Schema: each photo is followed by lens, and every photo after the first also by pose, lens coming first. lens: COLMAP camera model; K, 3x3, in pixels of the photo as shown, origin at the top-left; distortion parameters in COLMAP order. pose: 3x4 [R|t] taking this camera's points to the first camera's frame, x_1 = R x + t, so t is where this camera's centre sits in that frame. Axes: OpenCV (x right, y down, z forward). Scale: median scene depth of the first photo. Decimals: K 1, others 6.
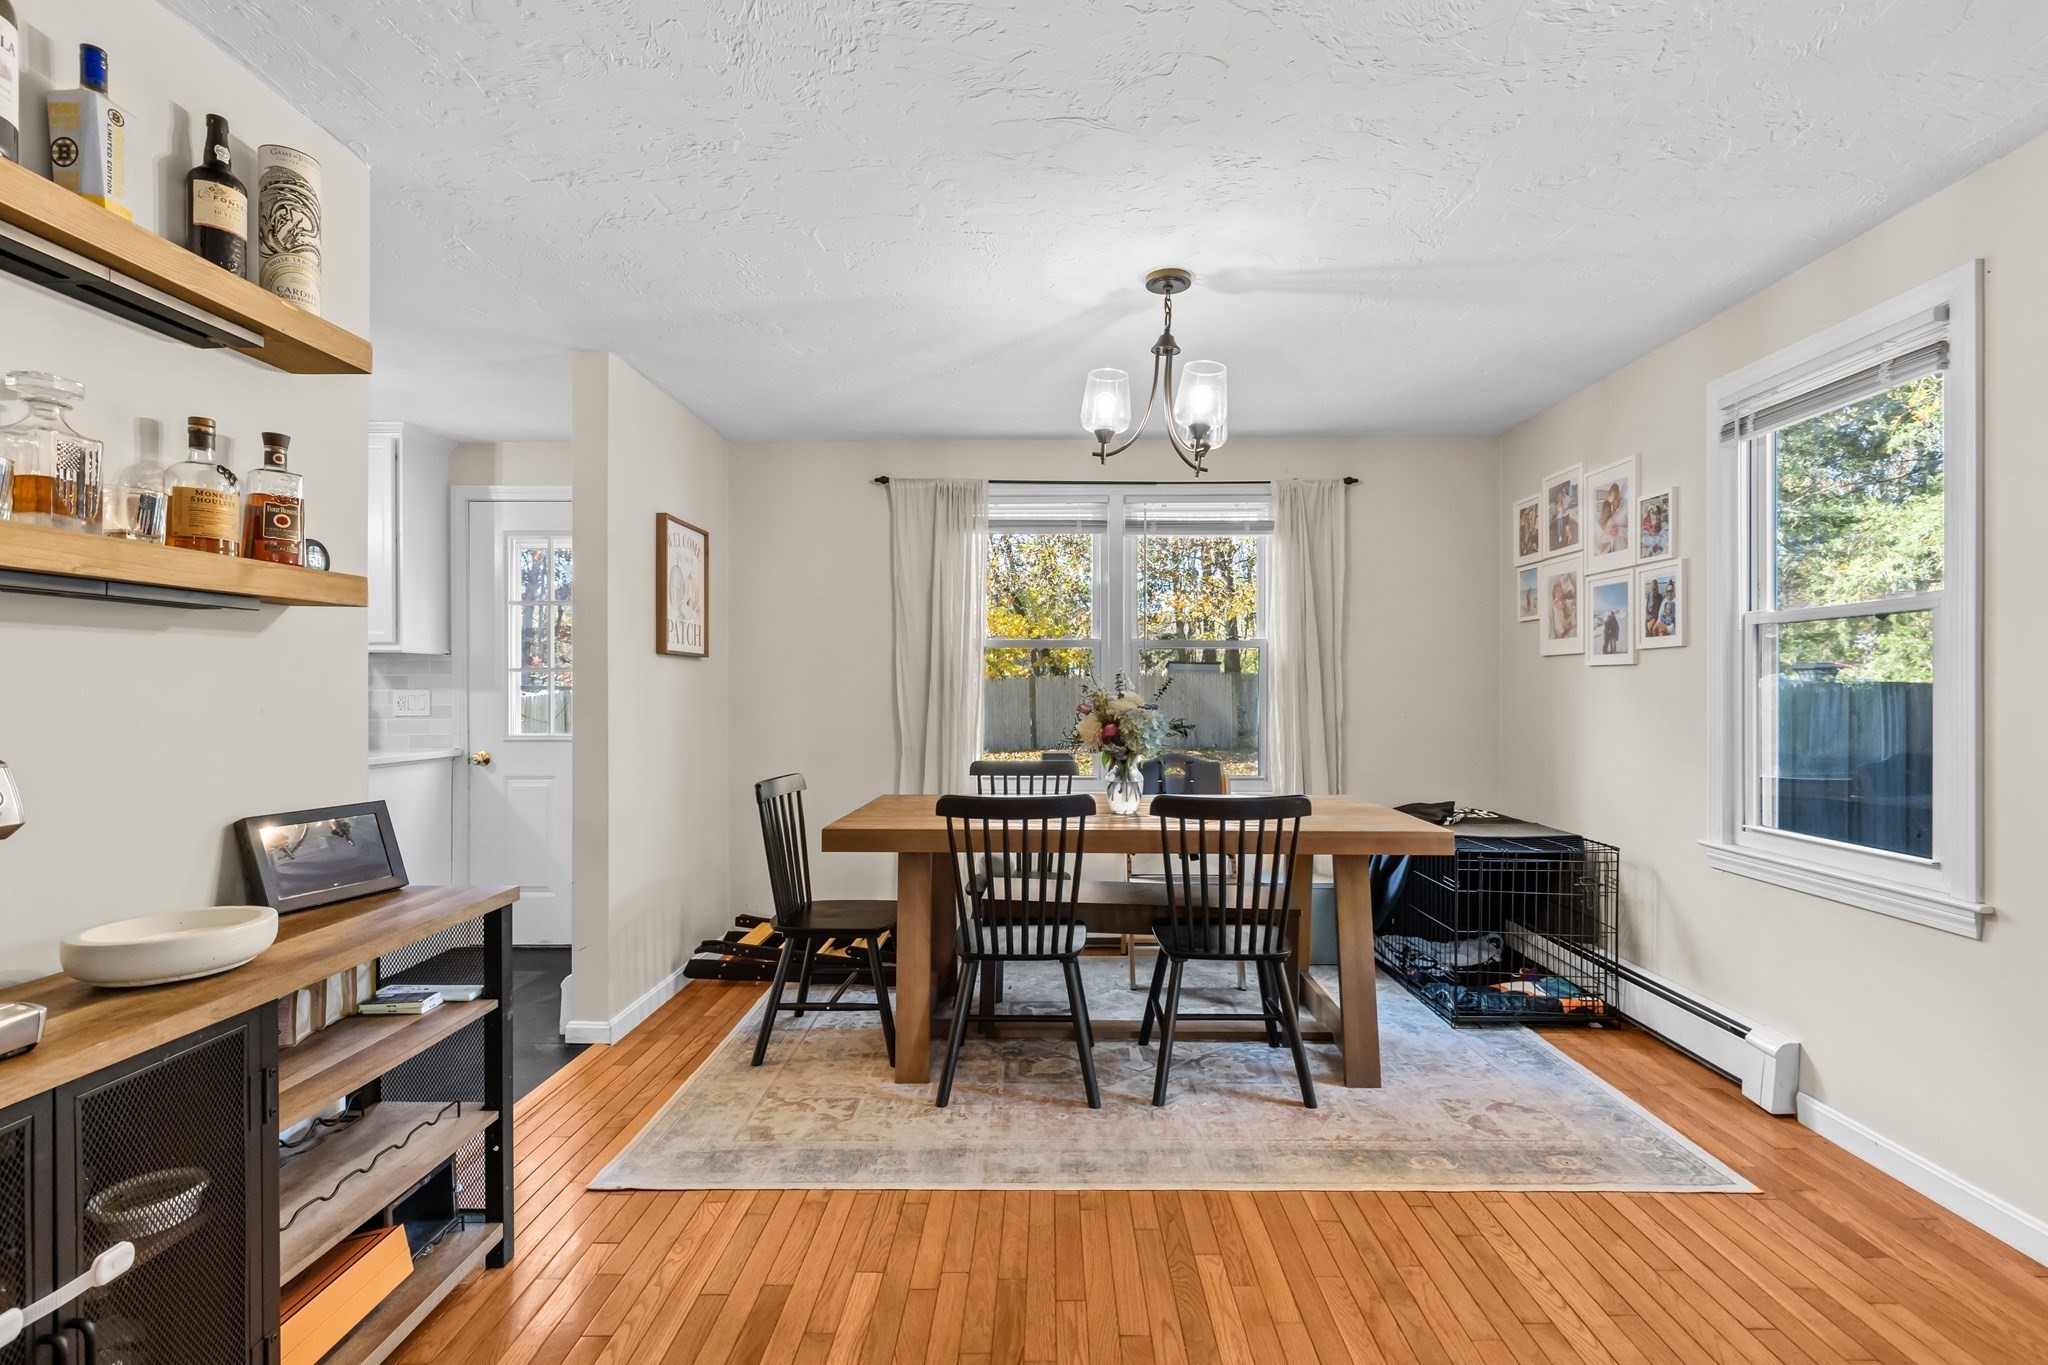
lens RADIAL K [[919.1, 0, 1037.1], [0, 919.1, 689.8], [0, 0, 1]] dist [0.005565, -0.000725]
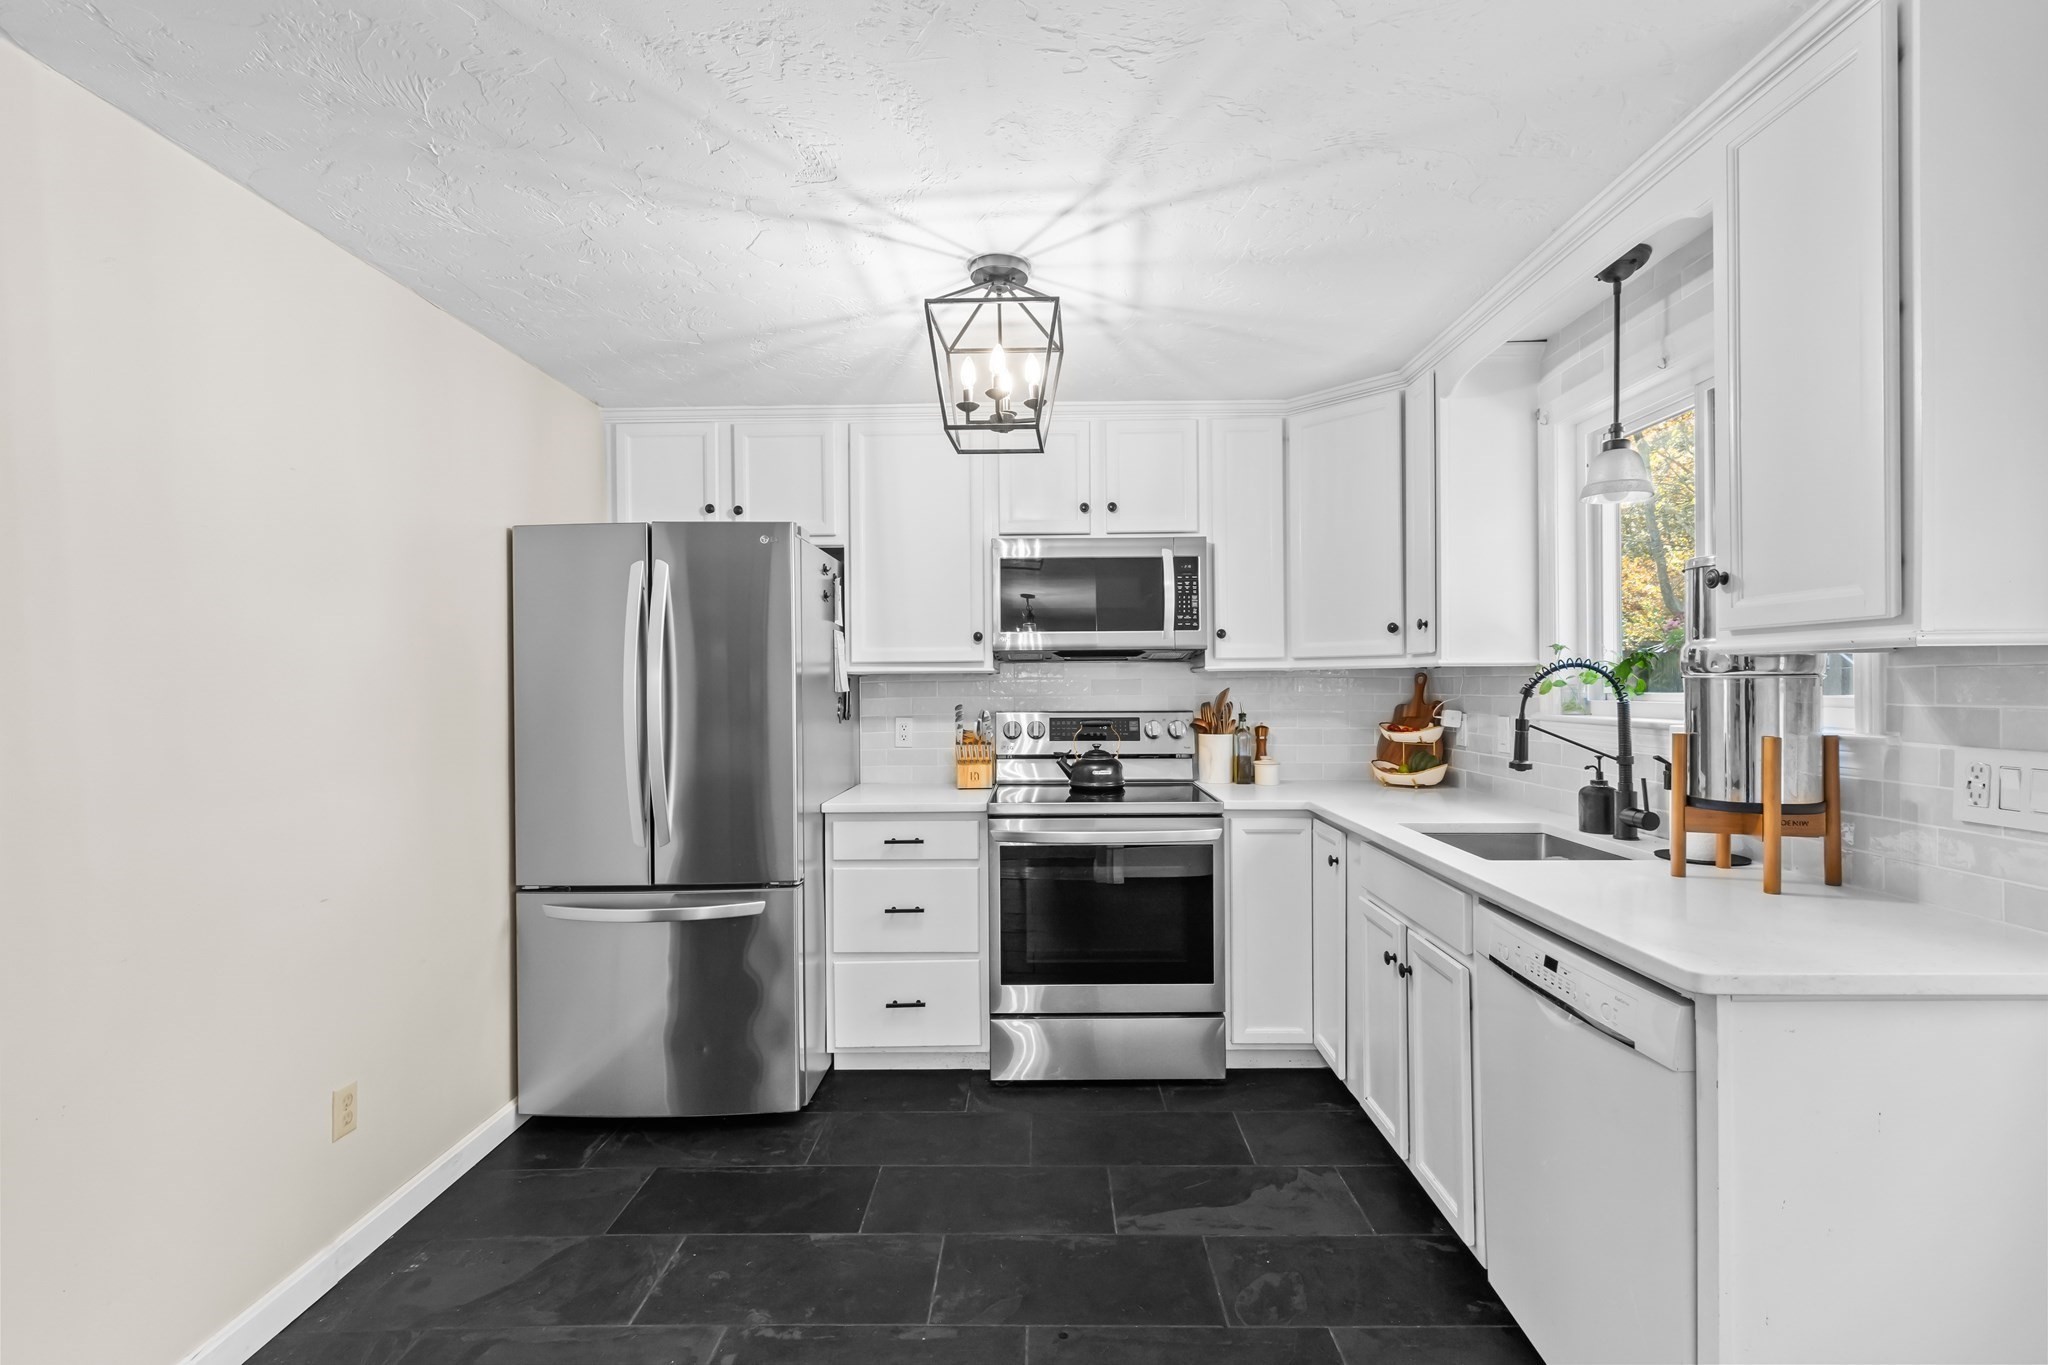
lens RADIAL K [[915.8, 0, 1034.2], [0, 915.8, 691.9], [0, 0, 1]] dist [0.002832, -0.000083]
pose [[0.005741, 0.013318, -0.999895, -0.638210], [0.010605, 0.999854, 0.013378, -0.056530], [0.999927, -0.010681, 0.005599, 1.188852]]
